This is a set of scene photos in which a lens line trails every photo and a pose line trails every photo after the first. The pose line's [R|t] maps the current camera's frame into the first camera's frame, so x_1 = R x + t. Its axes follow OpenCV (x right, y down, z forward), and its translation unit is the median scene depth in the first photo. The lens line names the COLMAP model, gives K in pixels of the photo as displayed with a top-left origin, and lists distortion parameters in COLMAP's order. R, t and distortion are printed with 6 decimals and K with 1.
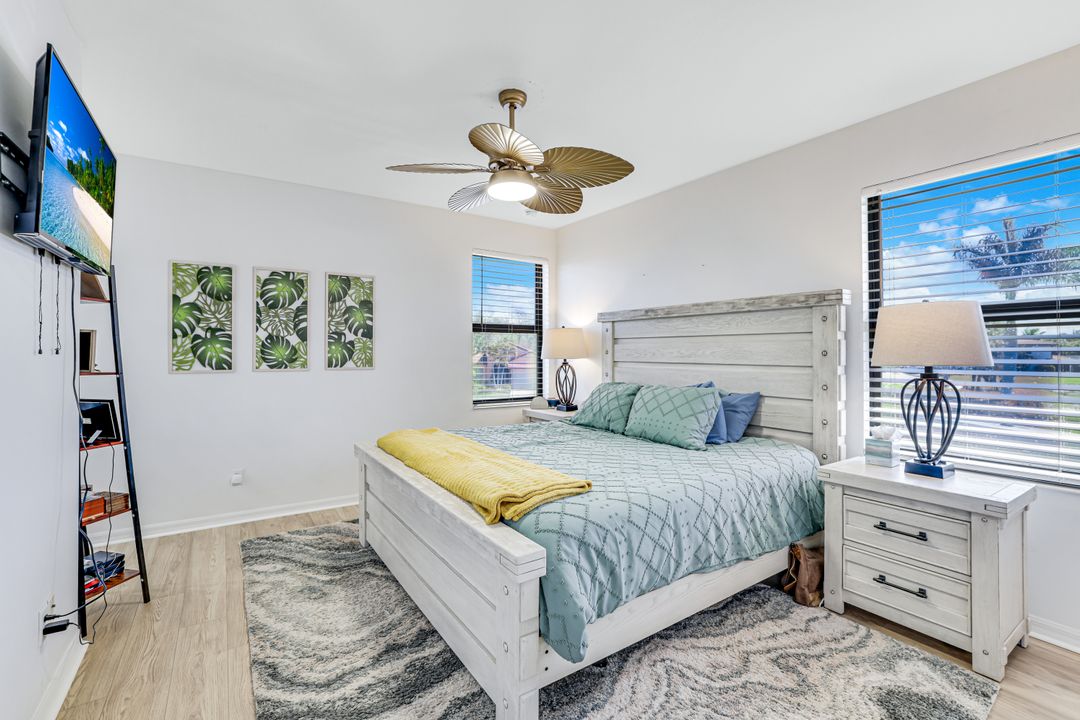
lens RADIAL K [[473.1, 0, 534.5], [0, 473.1, 357.9], [0, 0, 1]] dist [-0.034141, 0.000511]
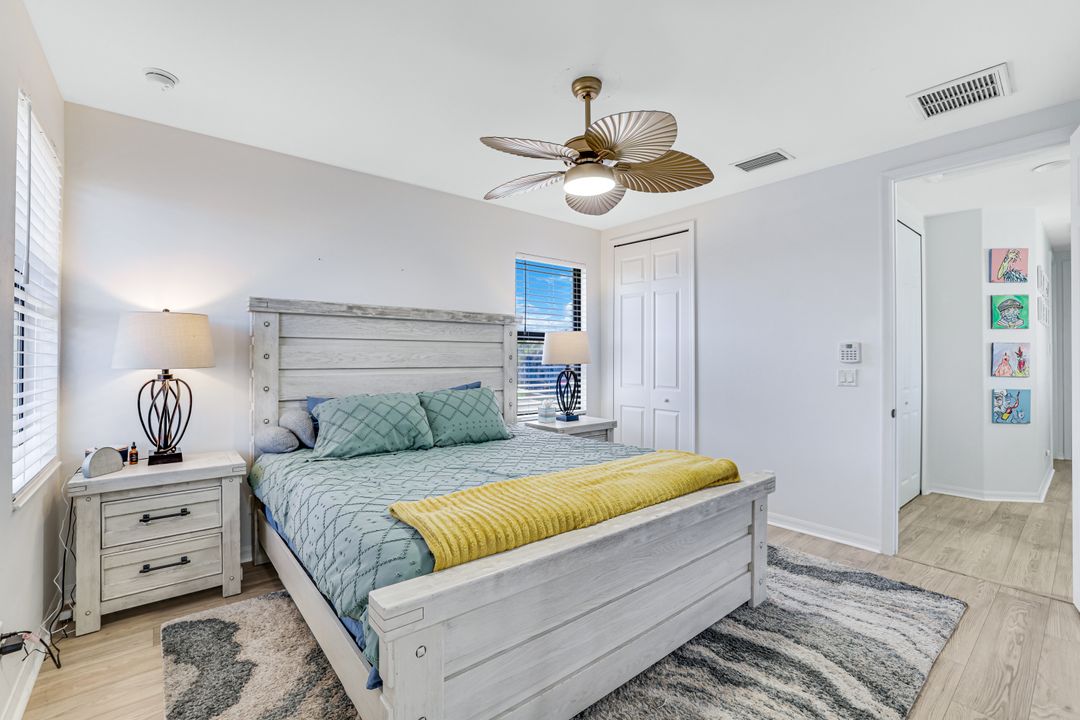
lens RADIAL K [[471.3, 0, 536.2], [0, 471.3, 350.0], [0, 0, 1]] dist [-0.052358, 0.027012]
pose [[-0.093527, 0.010185, 0.995565, -0.731777], [0.008442, 0.999920, -0.009436, -0.015211], [-0.995581, 0.007522, -0.093606, 0.890328]]
